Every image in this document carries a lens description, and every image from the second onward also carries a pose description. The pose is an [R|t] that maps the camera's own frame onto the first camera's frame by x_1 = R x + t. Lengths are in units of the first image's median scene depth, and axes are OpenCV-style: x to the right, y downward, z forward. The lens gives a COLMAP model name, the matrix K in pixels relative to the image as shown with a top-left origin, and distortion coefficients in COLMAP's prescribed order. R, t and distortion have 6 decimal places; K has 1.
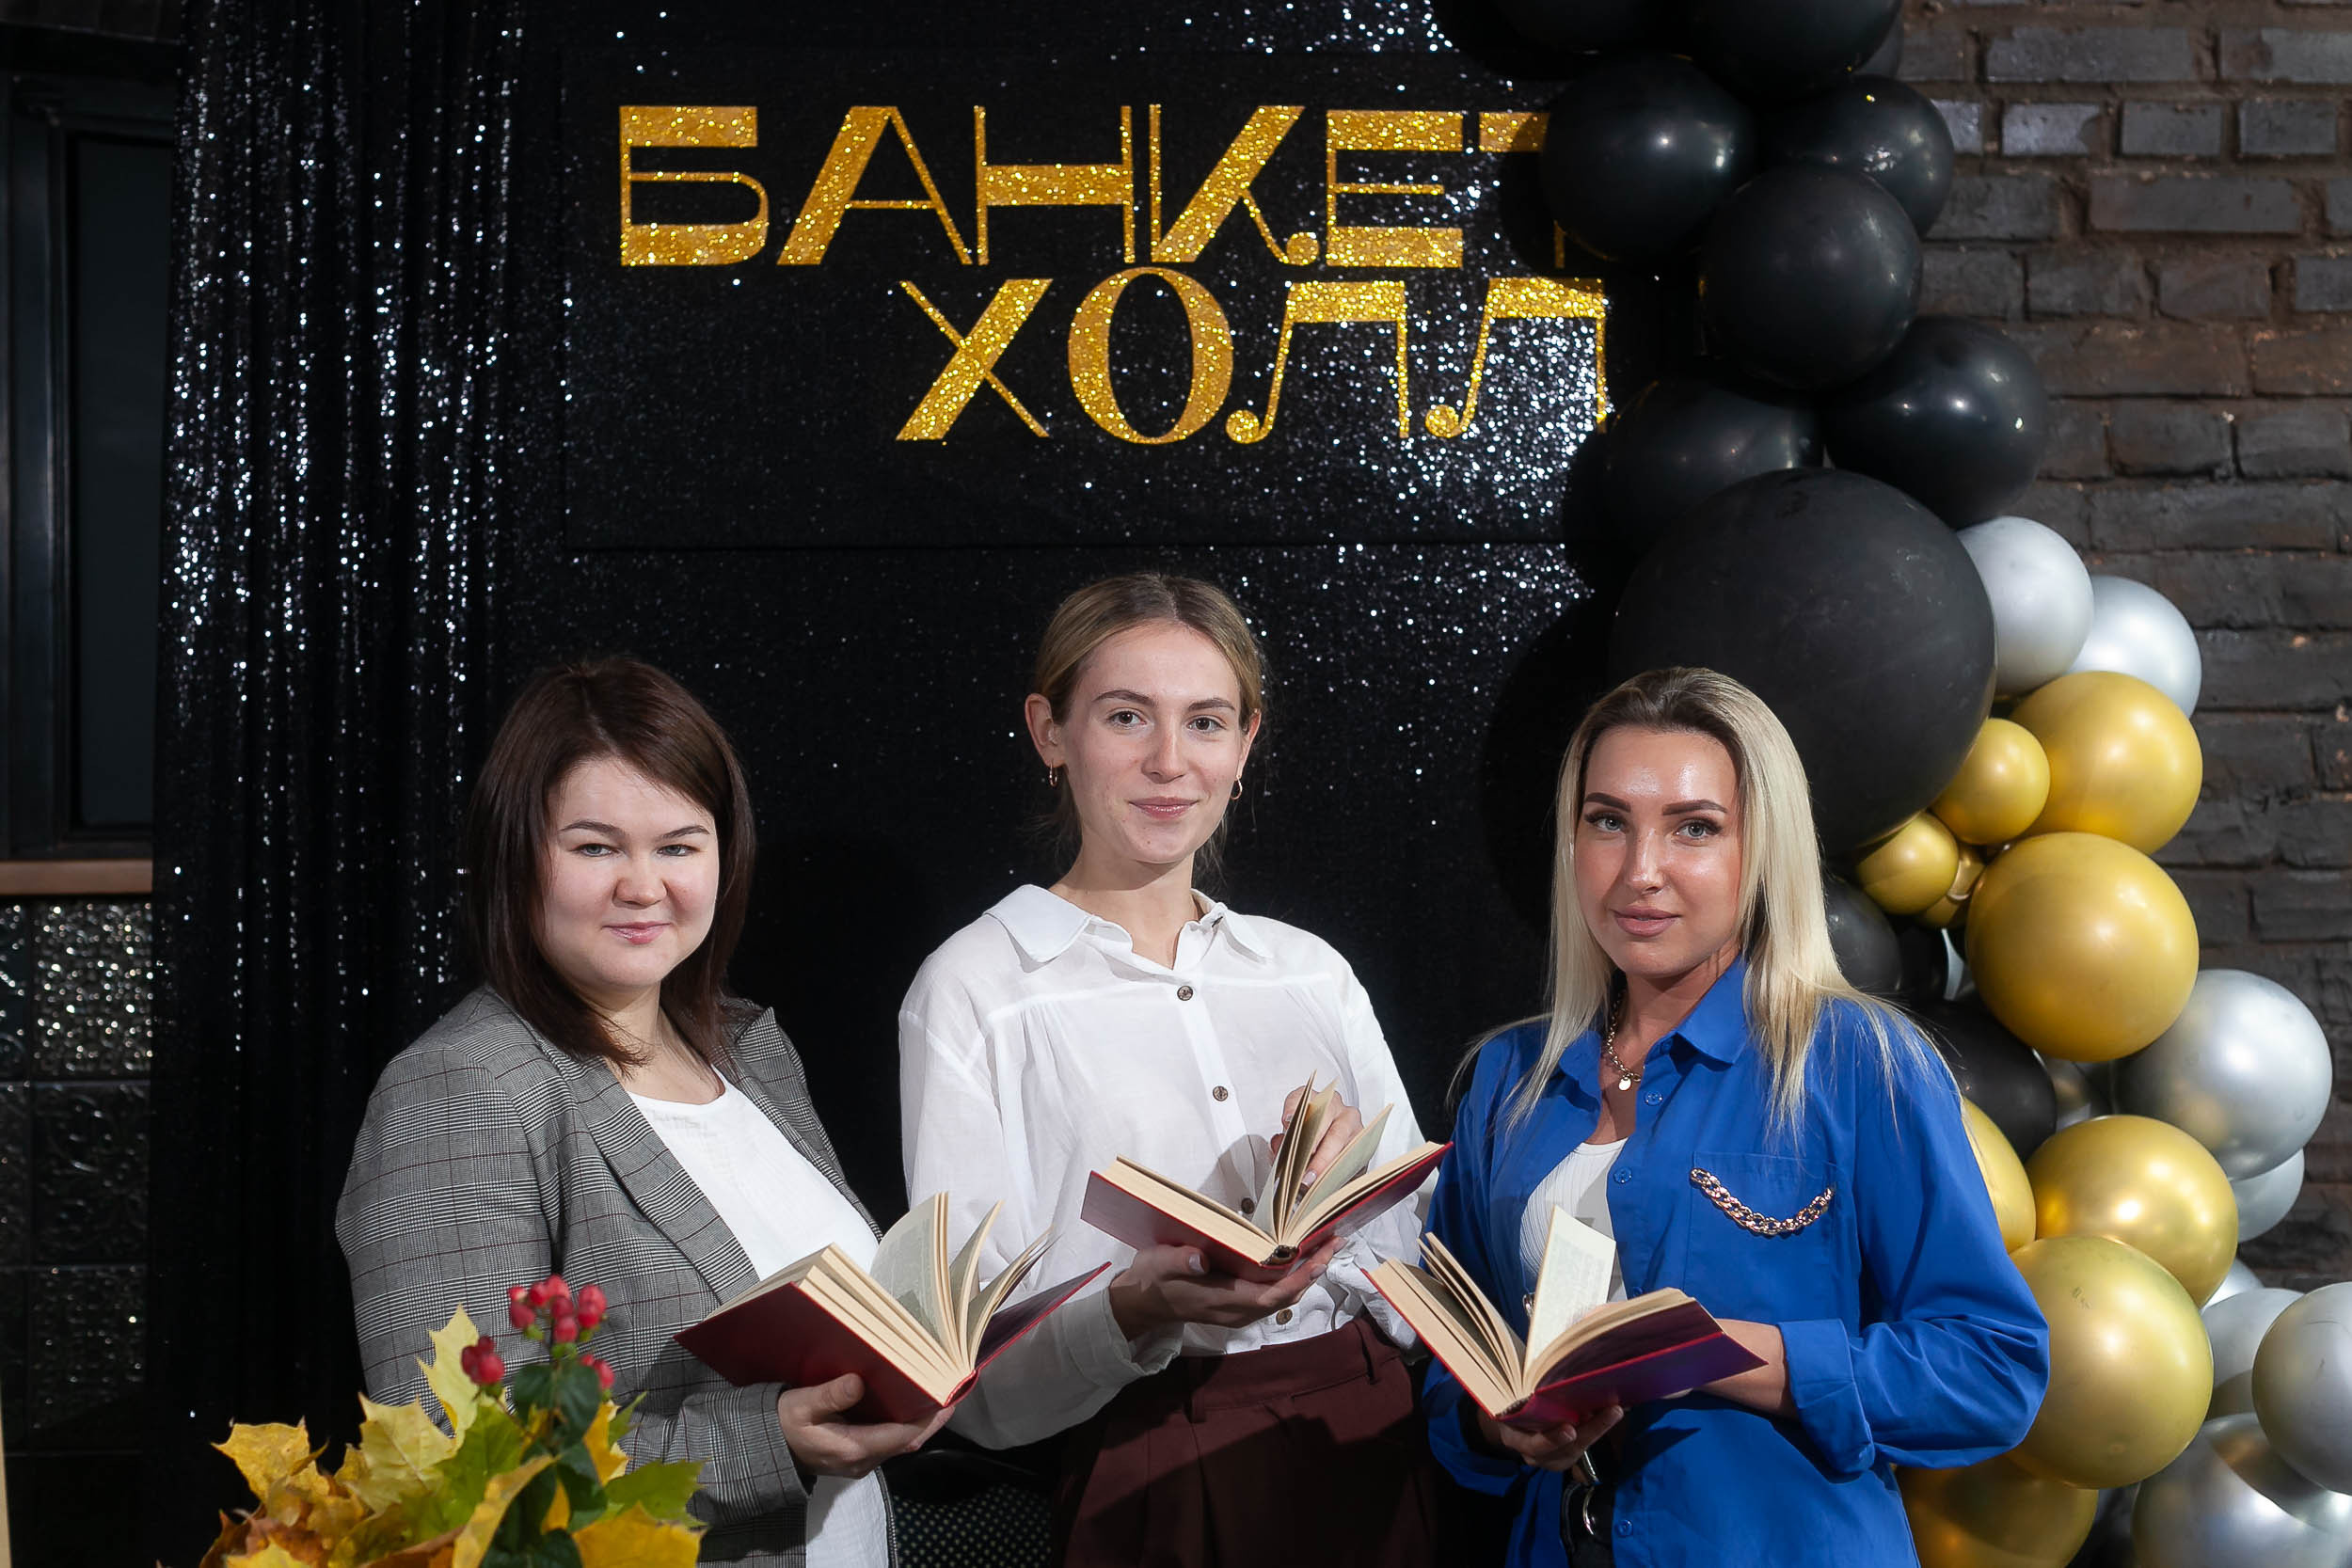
lens RADIAL K [[3510.3, 0, 1178.3], [0, 3510.3, 784.9], [0, 0, 1]] dist [0.017896, -0.030476]
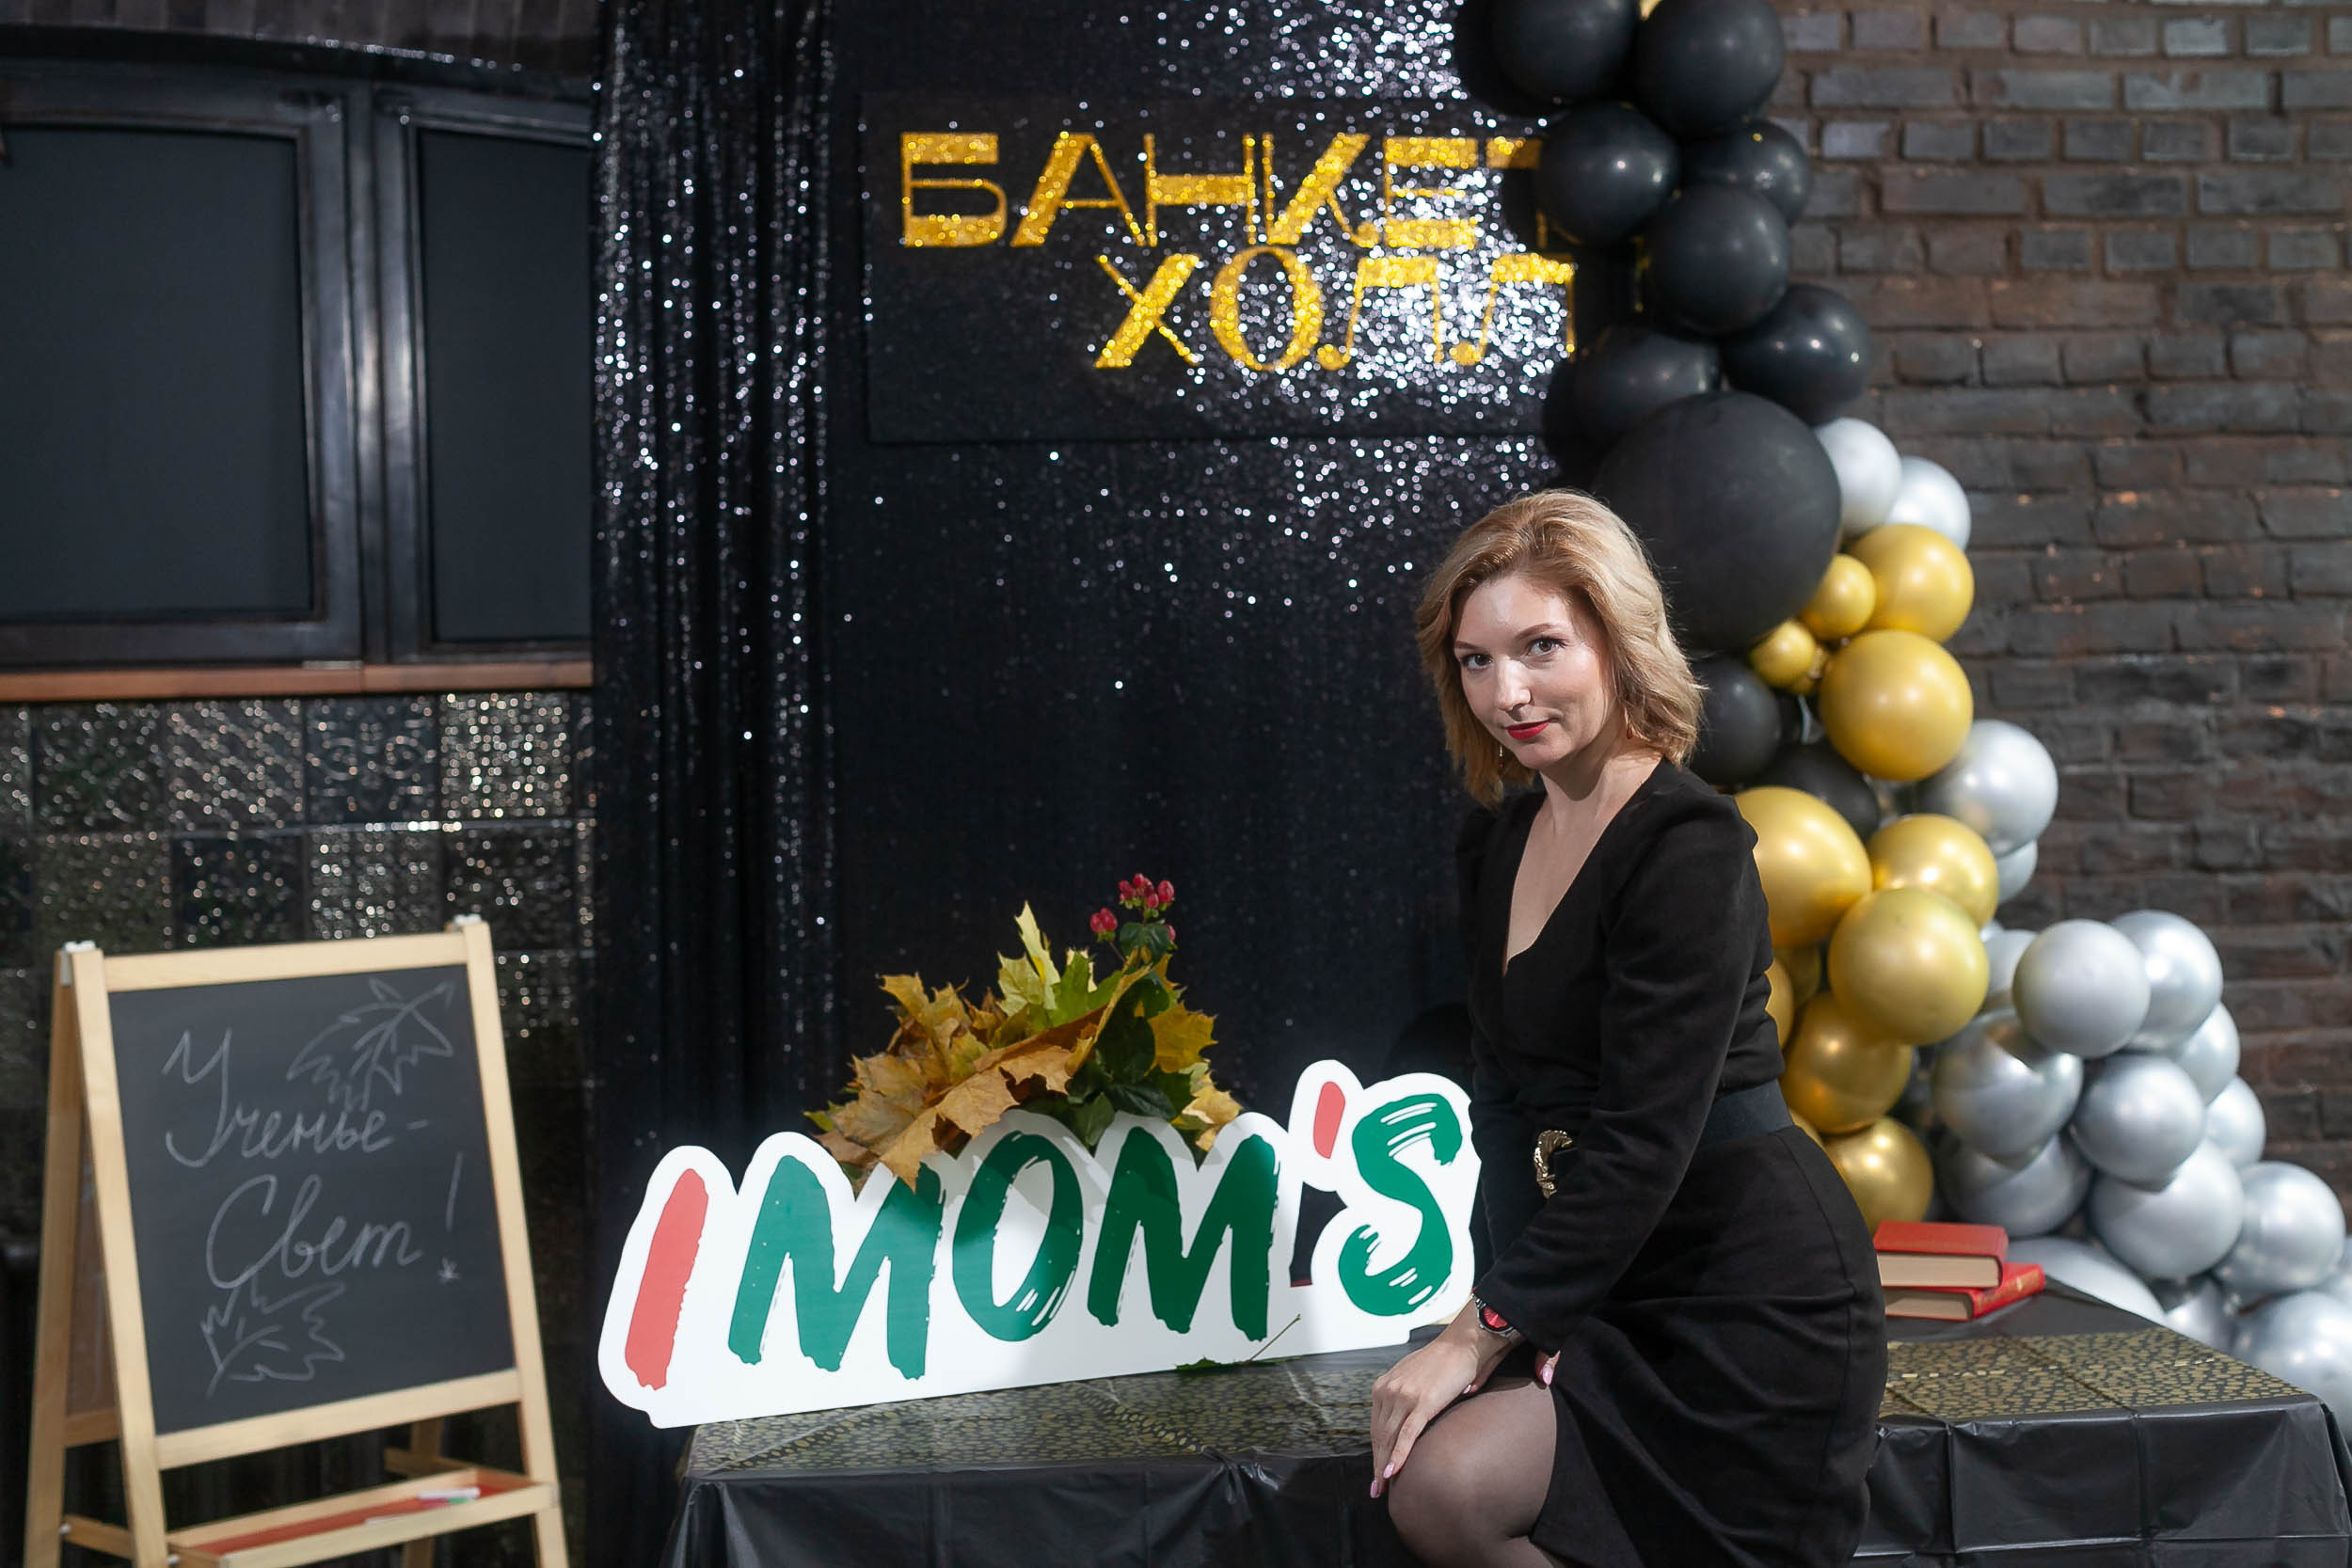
lens RADIAL K [[3383.8, 0, 1176.9], [0, 3383.8, 782.3], [0, 0, 1]] dist [0.021523, -0.016609]
pose [[0.995453, -0.011418, 0.094568, -0.161925], [0.006696, 0.998722, 0.050100, 0.002910], [-0.095019, -0.049238, 0.994257, -0.359392]]
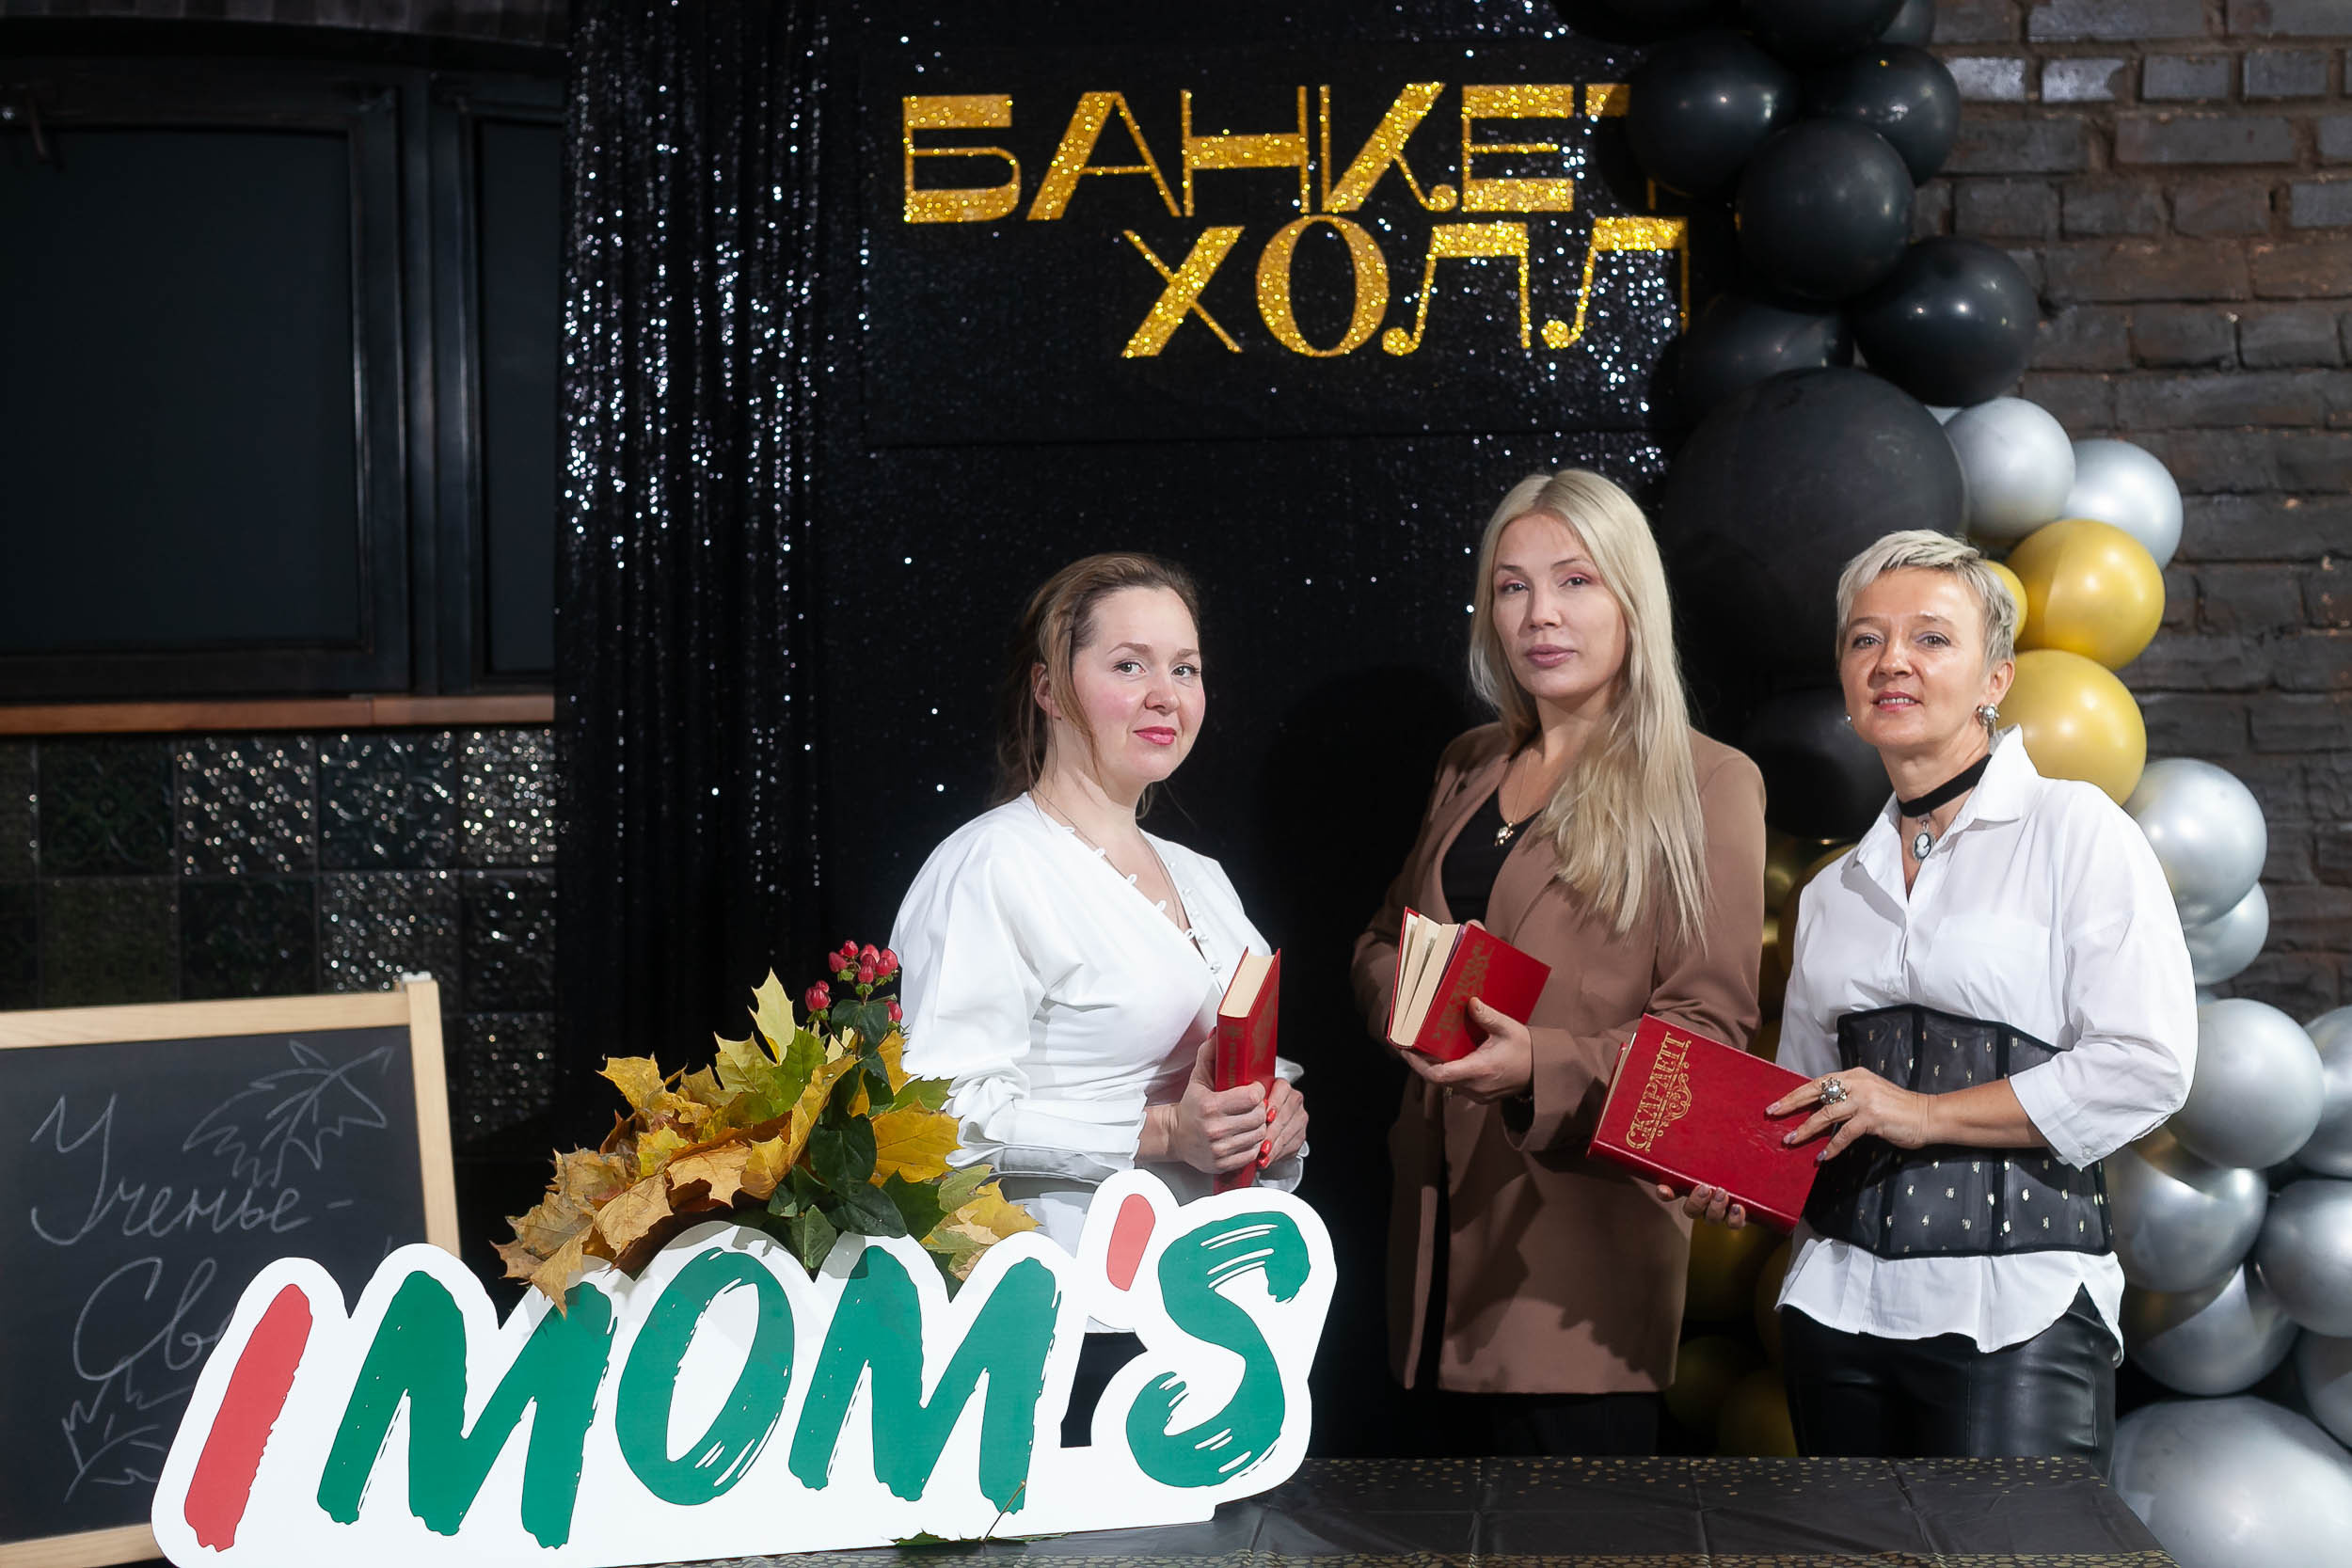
lens RADIAL K [[3386.1, 0, 1178.1], [0, 3386.1, 784.0], [0, 0, 1]] dist [0.032189, -0.061981]
pose [[0.995707, -0.004162, -0.092472, 0.047107], [0.007288, 0.999412, 0.033495, 0.013666], [0.092278, -0.034025, 0.995152, -0.198979]]
